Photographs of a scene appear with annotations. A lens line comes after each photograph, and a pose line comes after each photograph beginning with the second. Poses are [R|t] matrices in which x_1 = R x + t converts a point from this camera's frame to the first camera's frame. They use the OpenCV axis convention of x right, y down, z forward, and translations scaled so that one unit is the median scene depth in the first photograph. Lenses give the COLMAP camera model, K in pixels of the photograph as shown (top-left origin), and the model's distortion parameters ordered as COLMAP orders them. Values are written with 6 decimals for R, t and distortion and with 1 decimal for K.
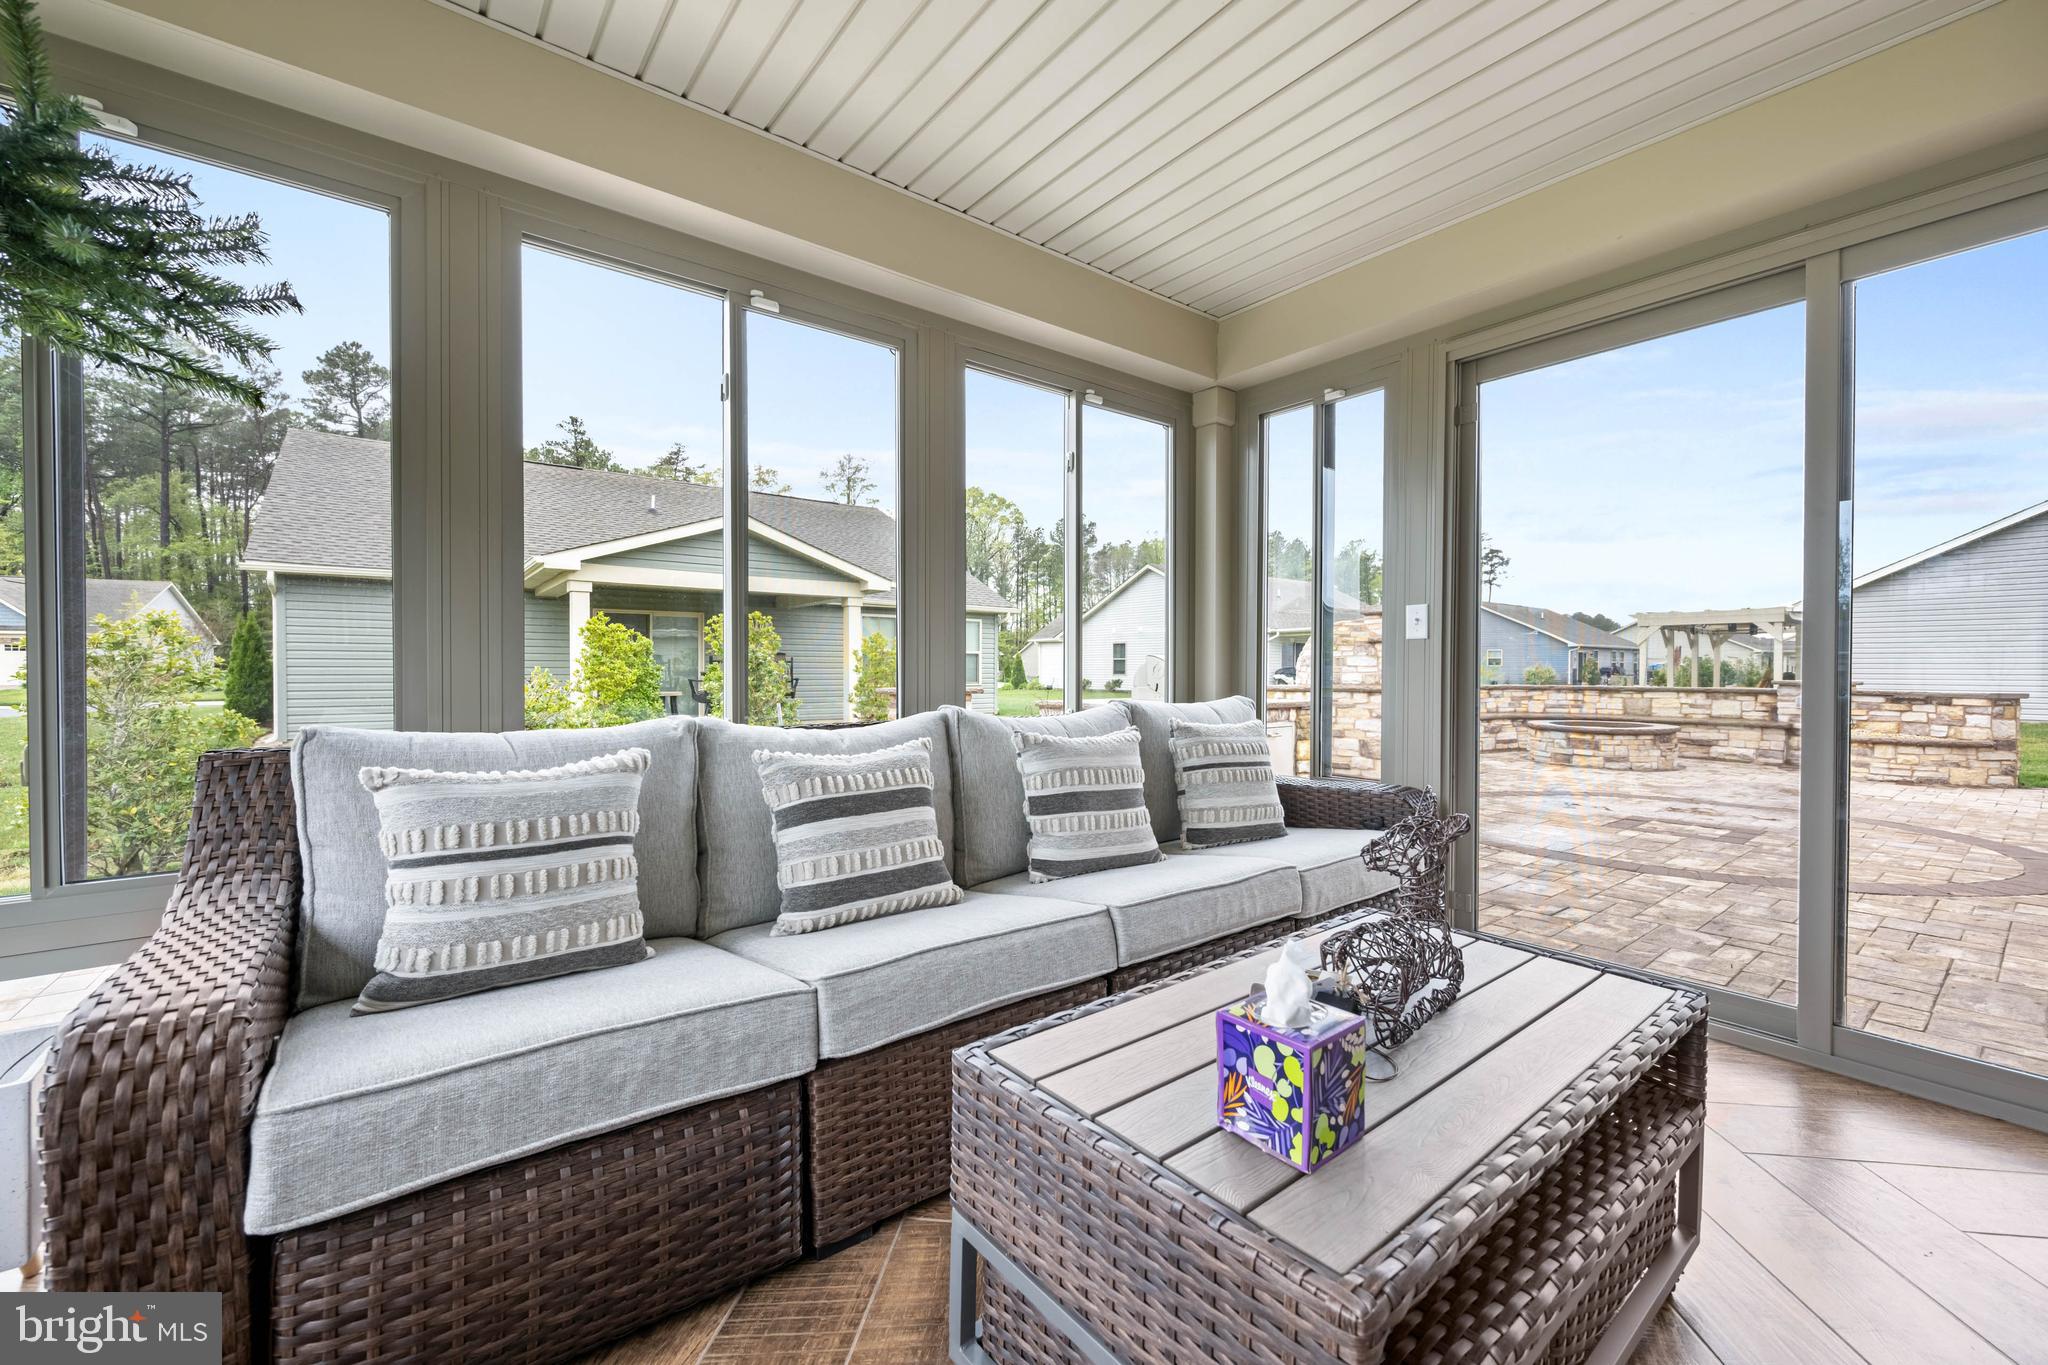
lens RADIAL K [[814.1, 0, 1008.5], [0, 814.1, 670.7], [0, 0, 1]] dist [-0.000118, 0.000048]
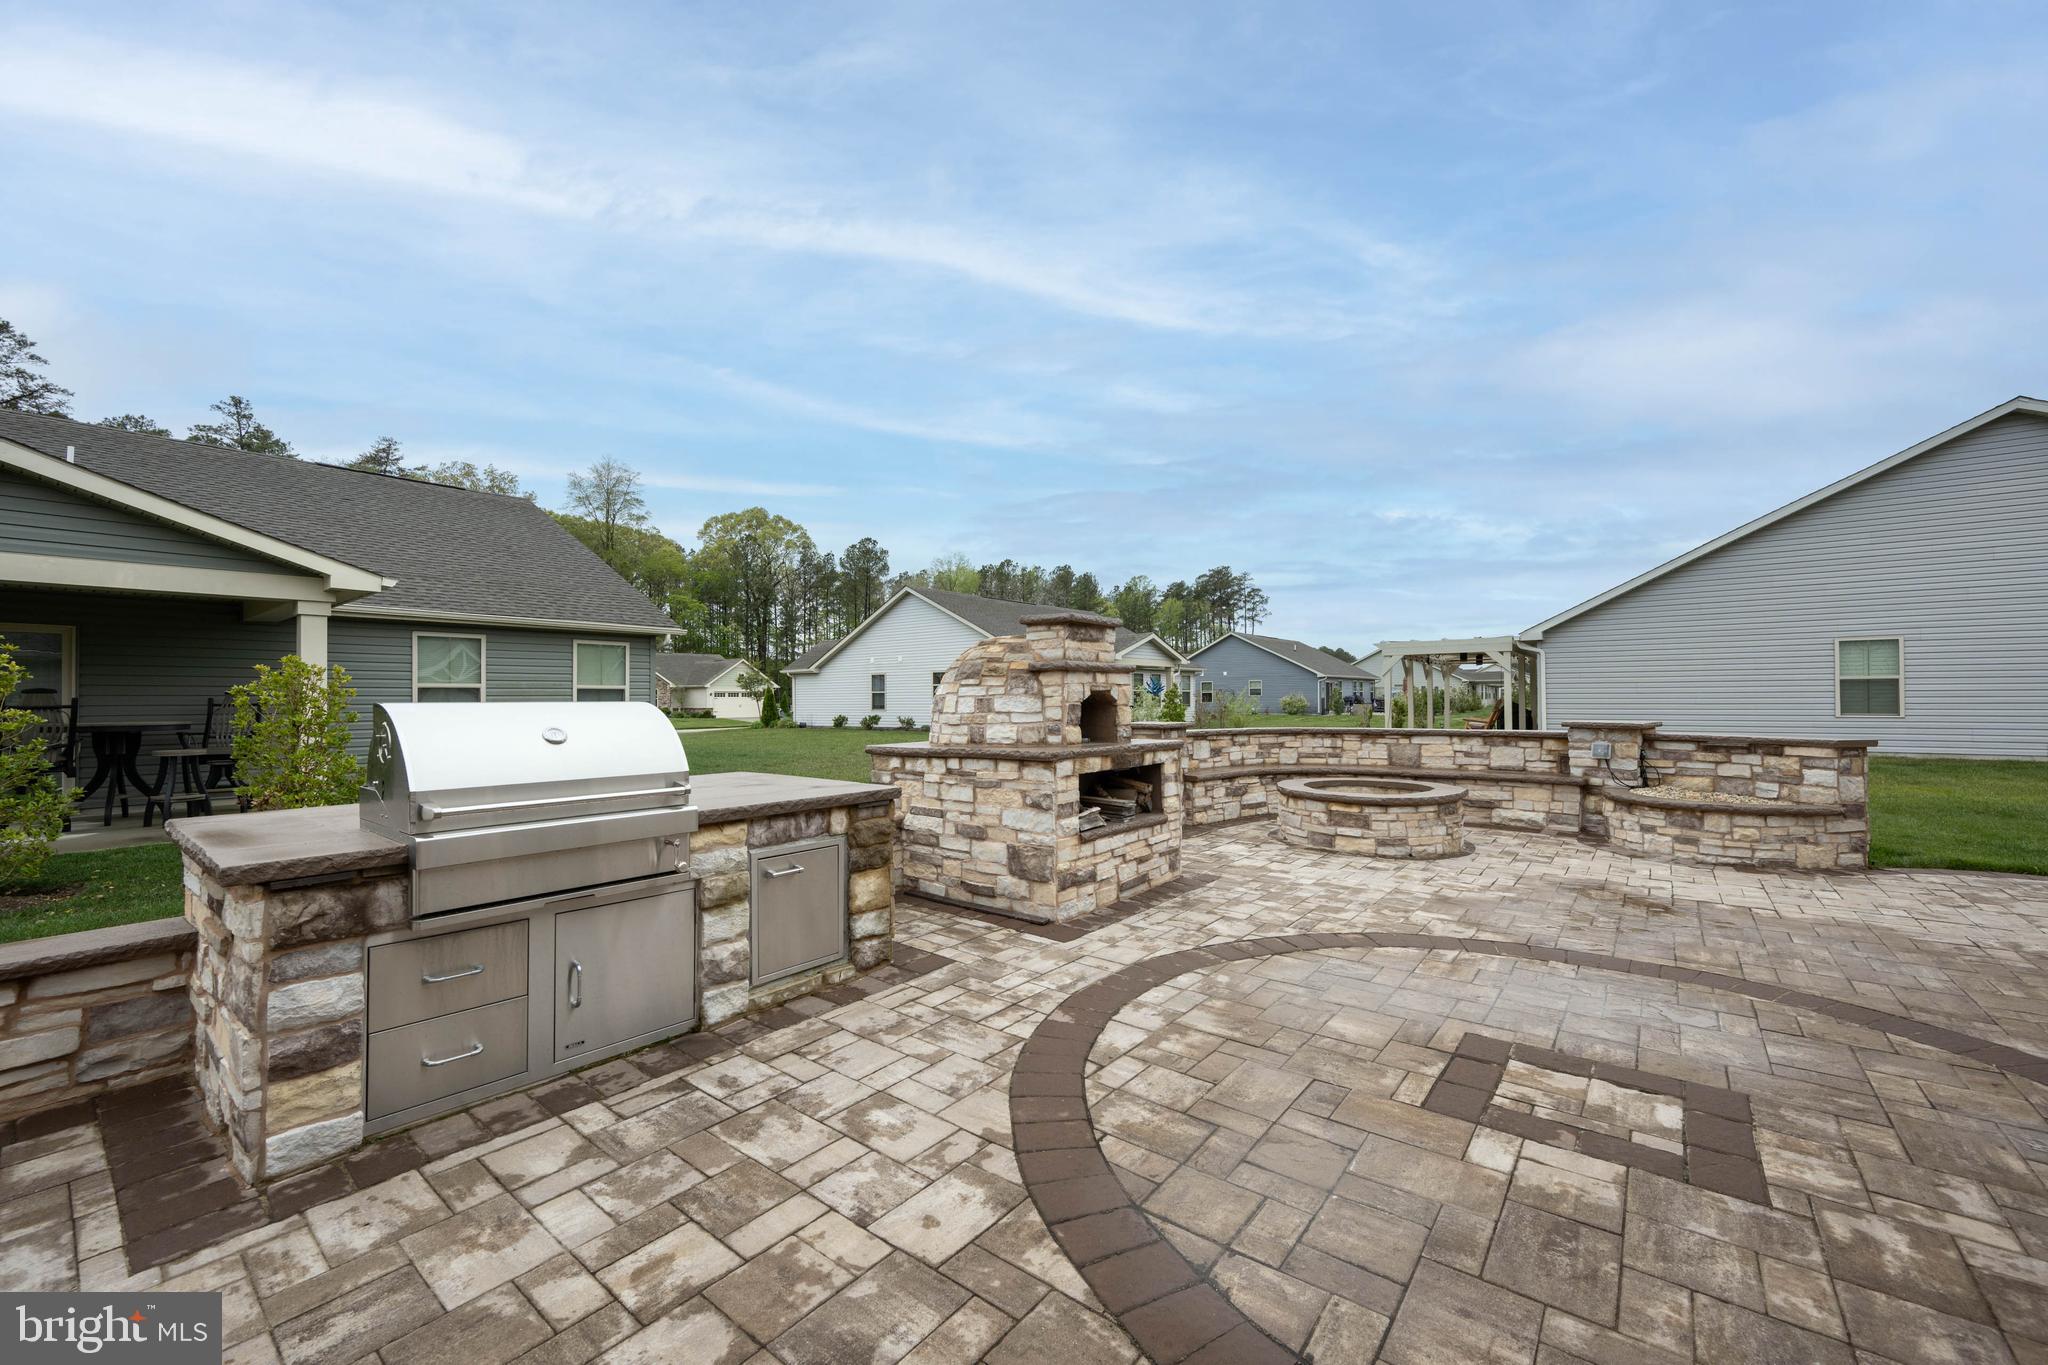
lens RADIAL K [[810.9, 0, 1019.9], [0, 810.9, 679.3], [0, 0, 1]] dist [-0.000981, -0.000322]
pose [[0.968507, -0.003437, 0.248962, 0.250264], [0.010430, 0.999587, -0.026774, -0.011959], [-0.248767, 0.028527, 0.968143, 0.377273]]
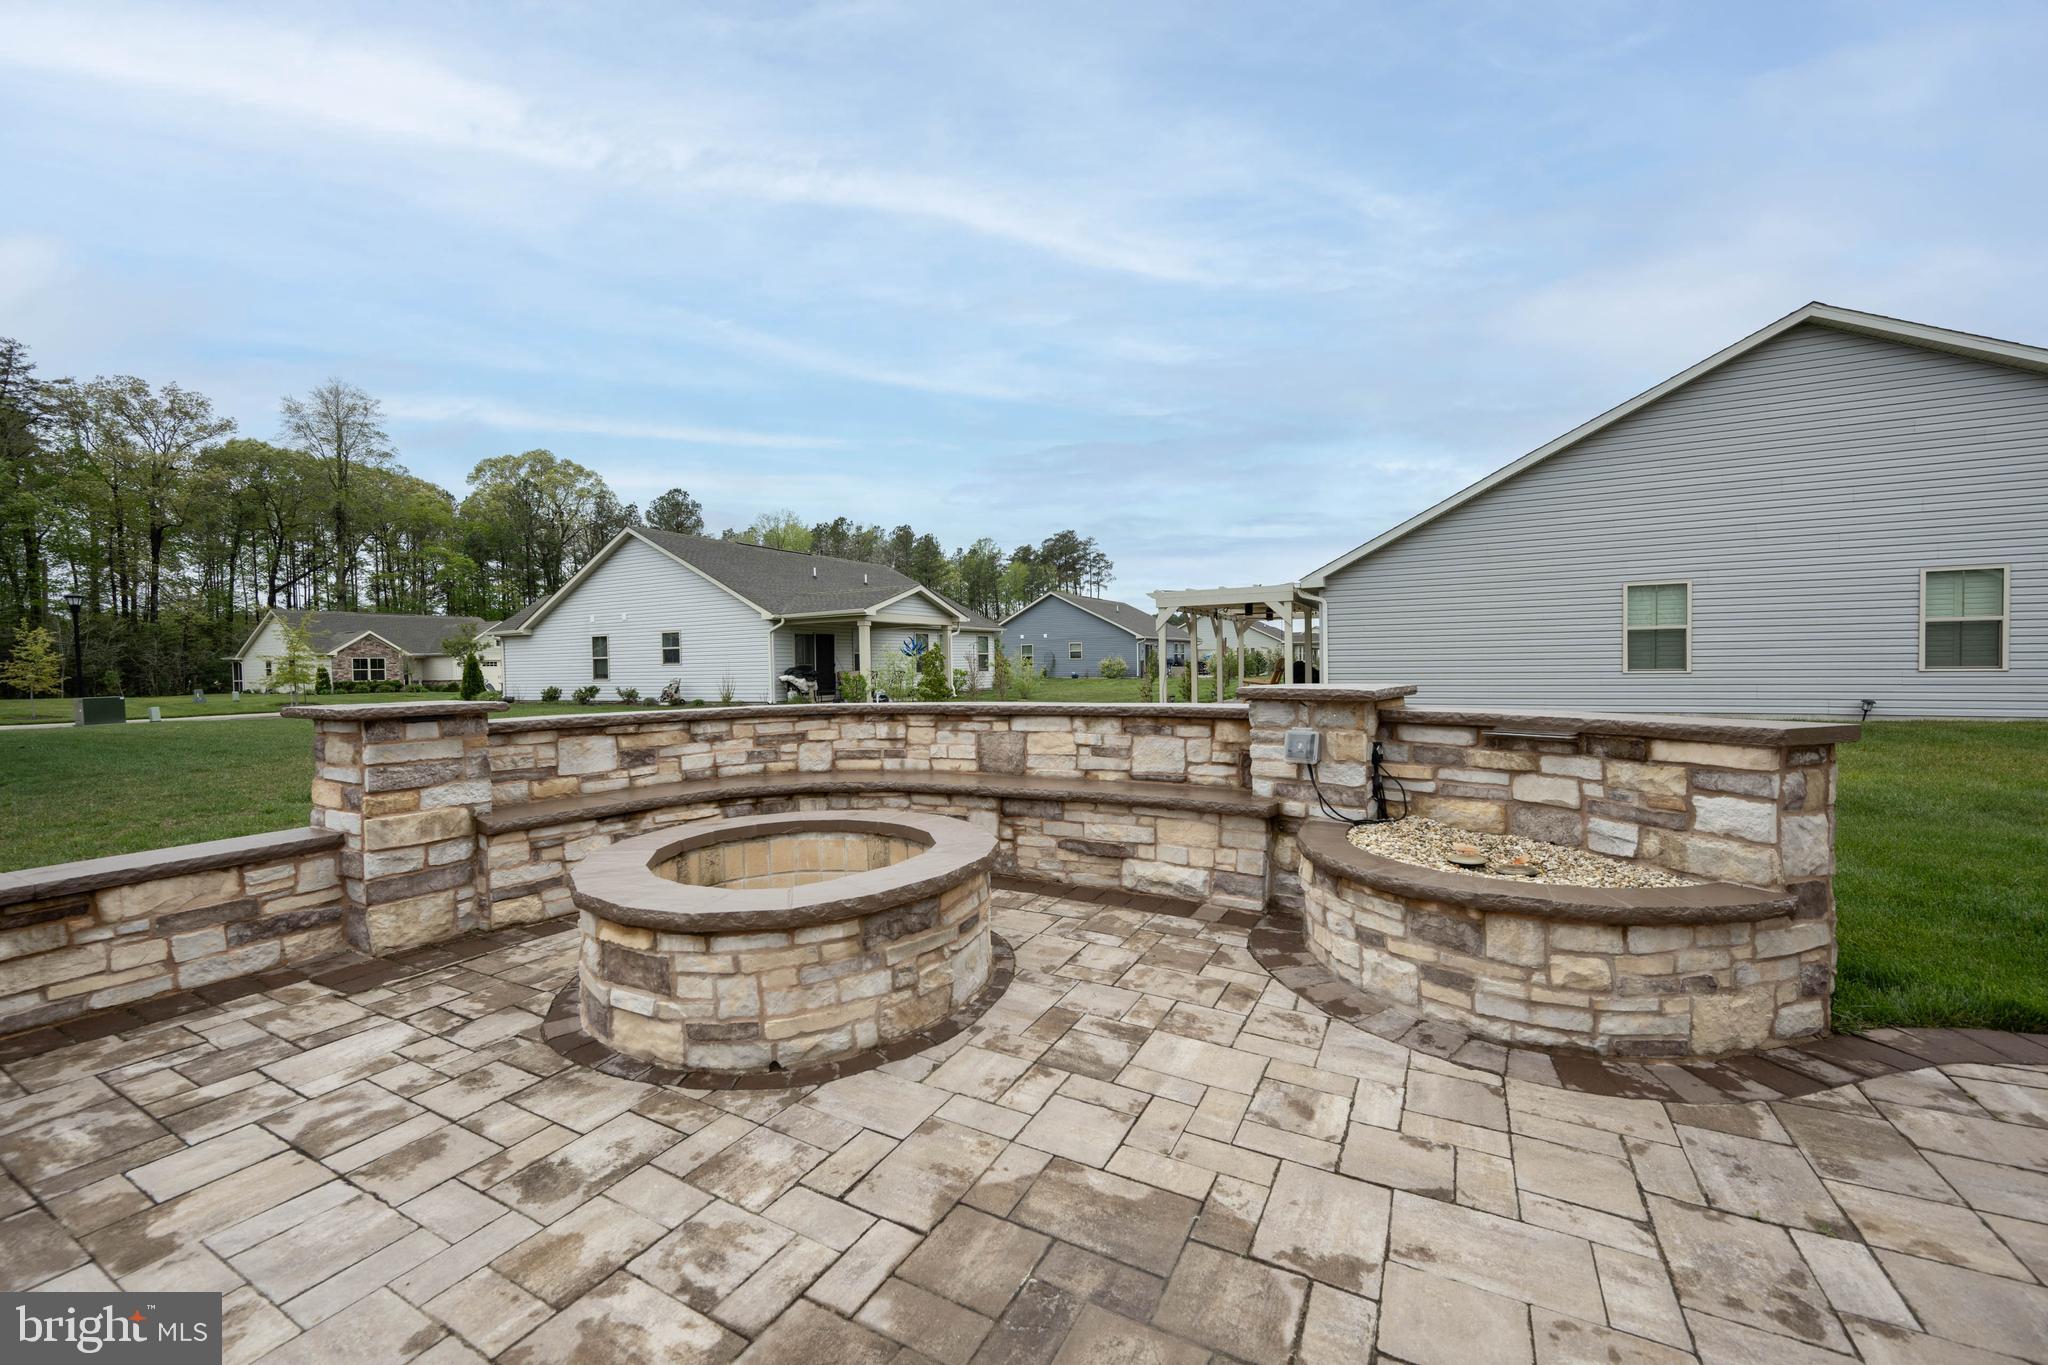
lens RADIAL K [[817.3, 0, 1030.6], [0, 817.3, 671.0], [0, 0, 1]] dist [0.000672, -0.000160]
pose [[0.904594, -0.022771, 0.425666, 0.662334], [0.021538, 0.999738, 0.007709, -0.000553], [-0.425730, 0.002195, 0.904848, 0.670121]]
